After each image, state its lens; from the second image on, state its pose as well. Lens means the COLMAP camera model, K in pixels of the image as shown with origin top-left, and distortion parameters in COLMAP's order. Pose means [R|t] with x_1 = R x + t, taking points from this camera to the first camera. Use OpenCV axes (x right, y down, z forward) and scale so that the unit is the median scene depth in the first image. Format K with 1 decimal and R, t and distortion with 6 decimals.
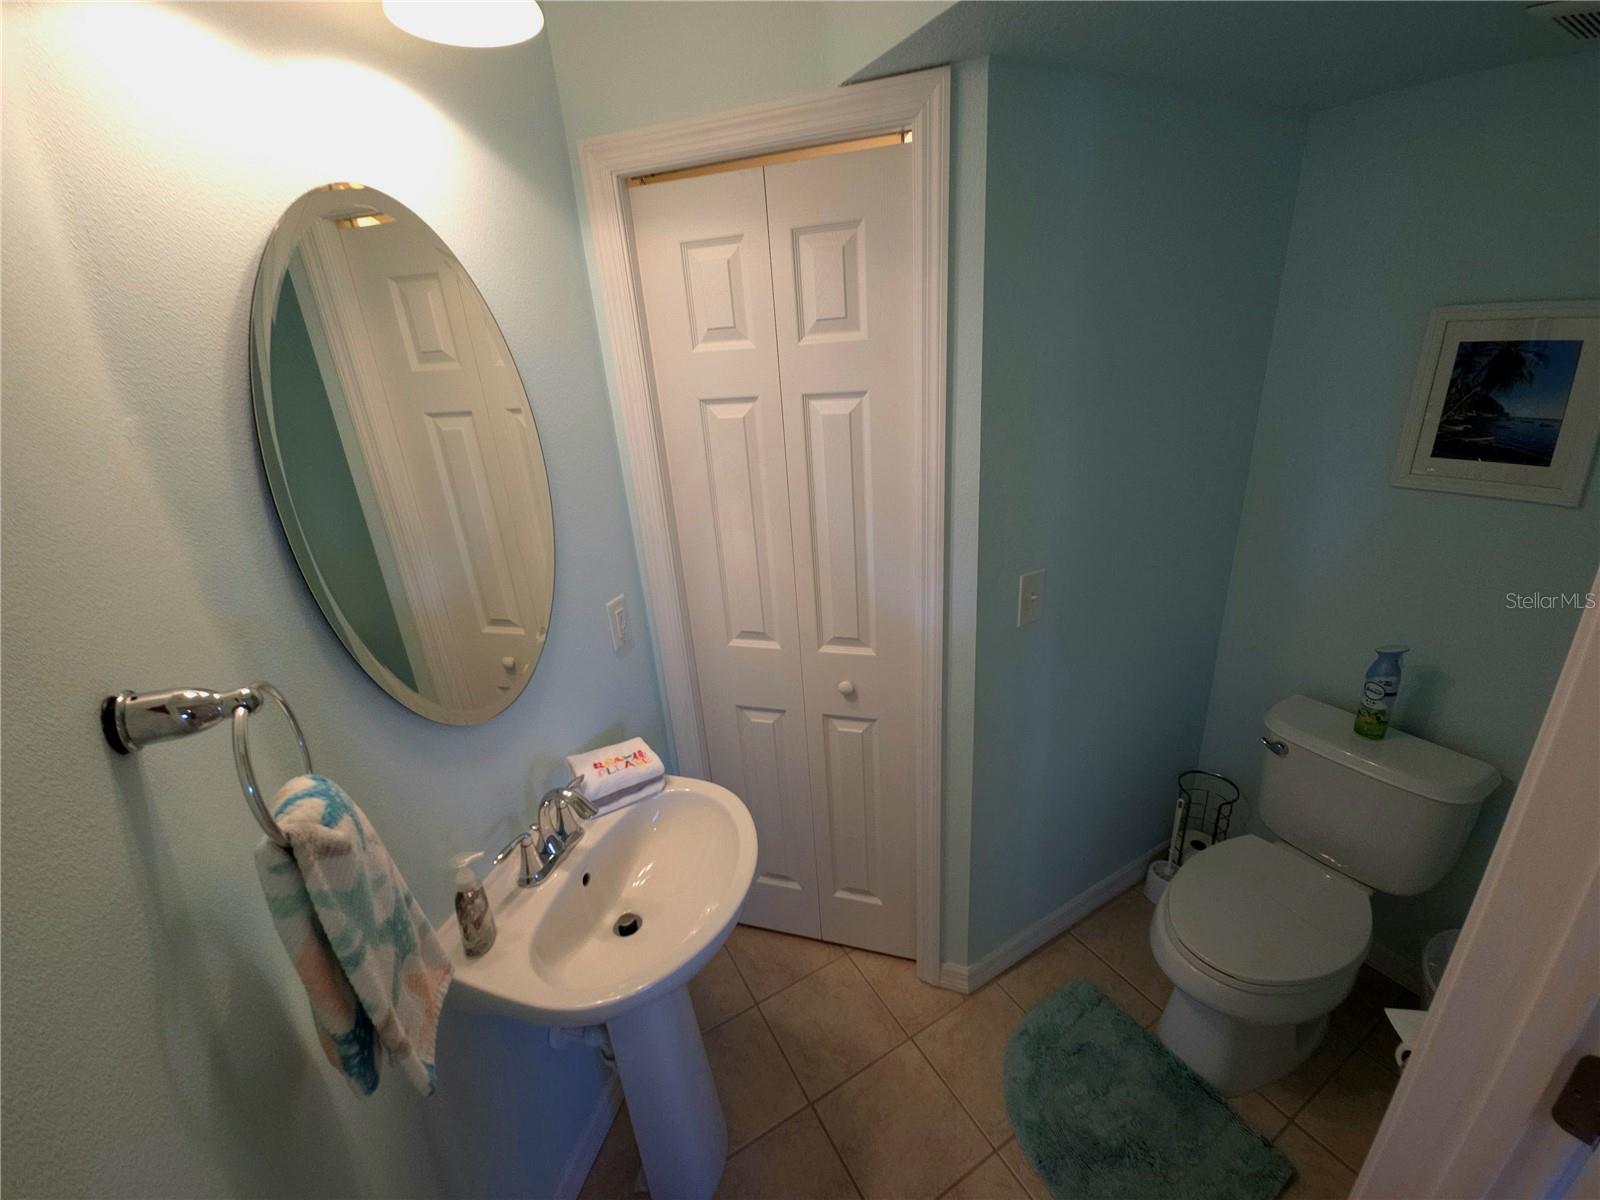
lens RADIAL K [[646.1, 0, 802.2], [0, 646.1, 601.9], [0, 0, 1]] dist [0.013207, -0.007315]
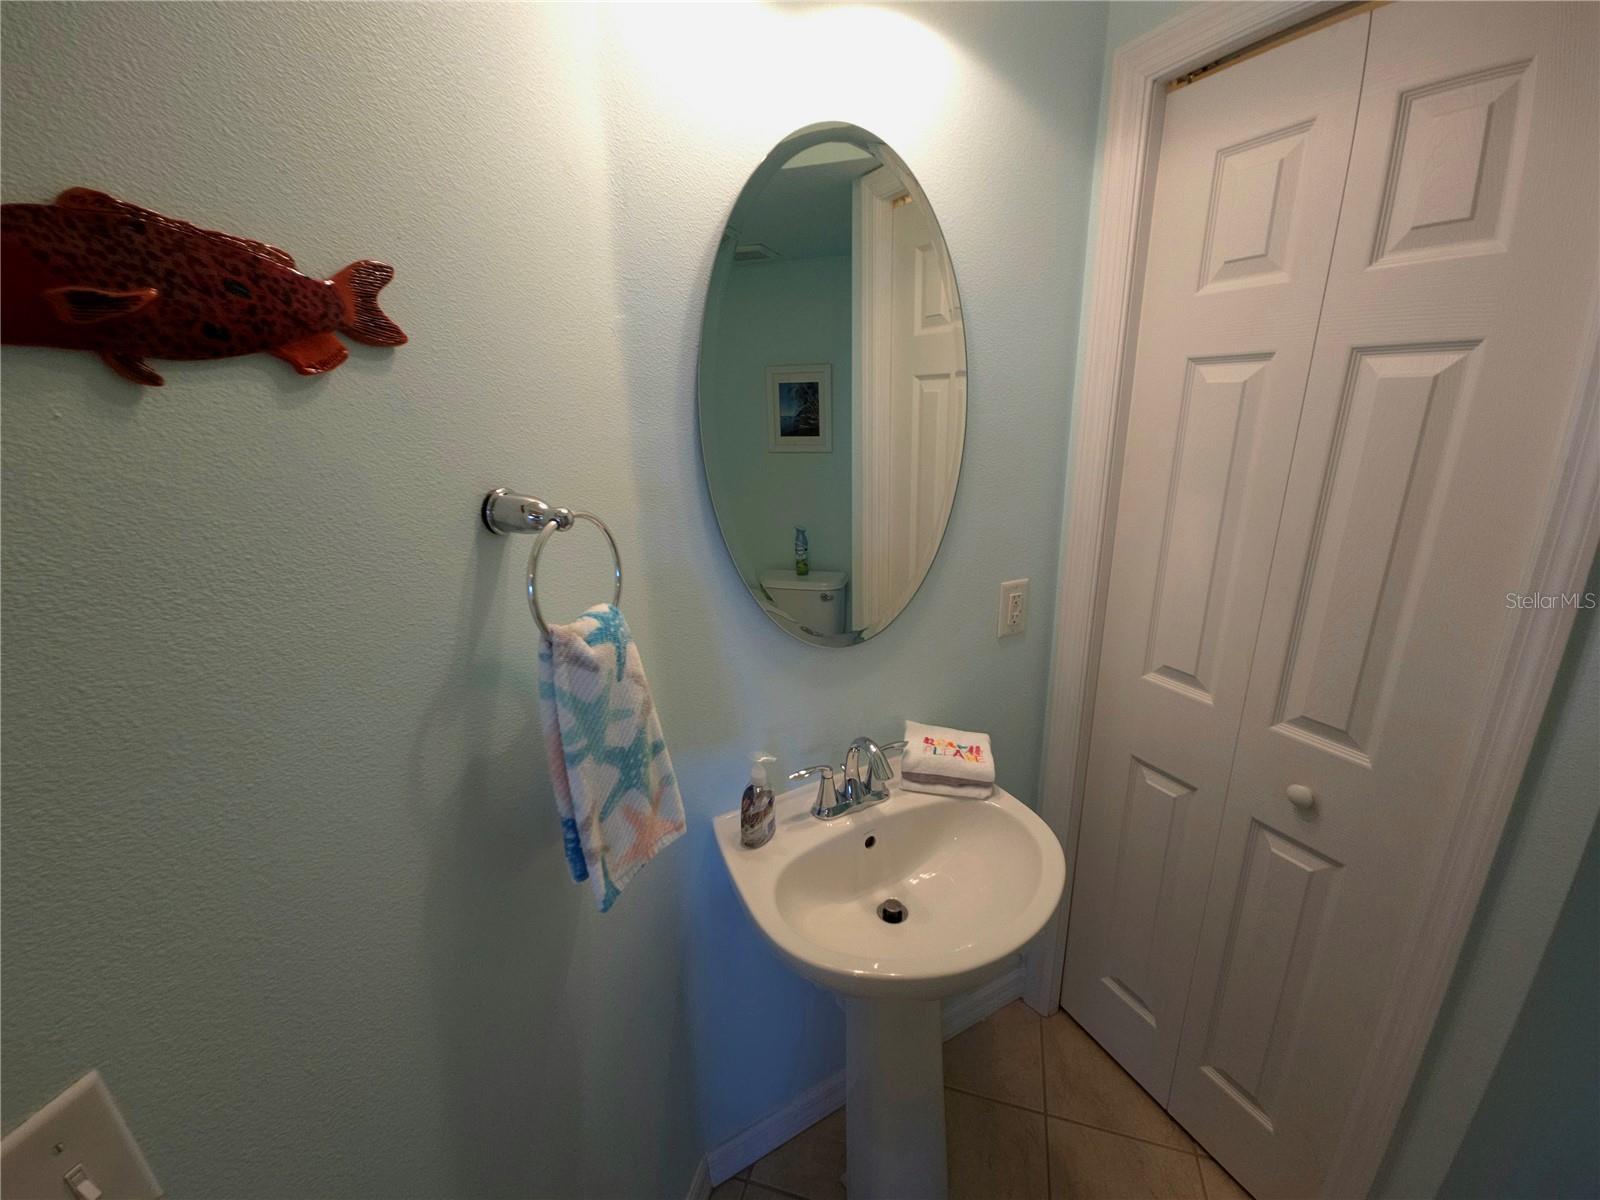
lens RADIAL K [[648.5, 0, 800.0], [0, 648.5, 600.0], [0, 0, 1]] dist [0.014698, -0.006424]
pose [[0.693454, 0.261769, -0.671266, 0.128382], [-0.275211, 0.957257, 0.088987, 0.025847], [0.665868, 0.123031, 0.735855, 0.160512]]
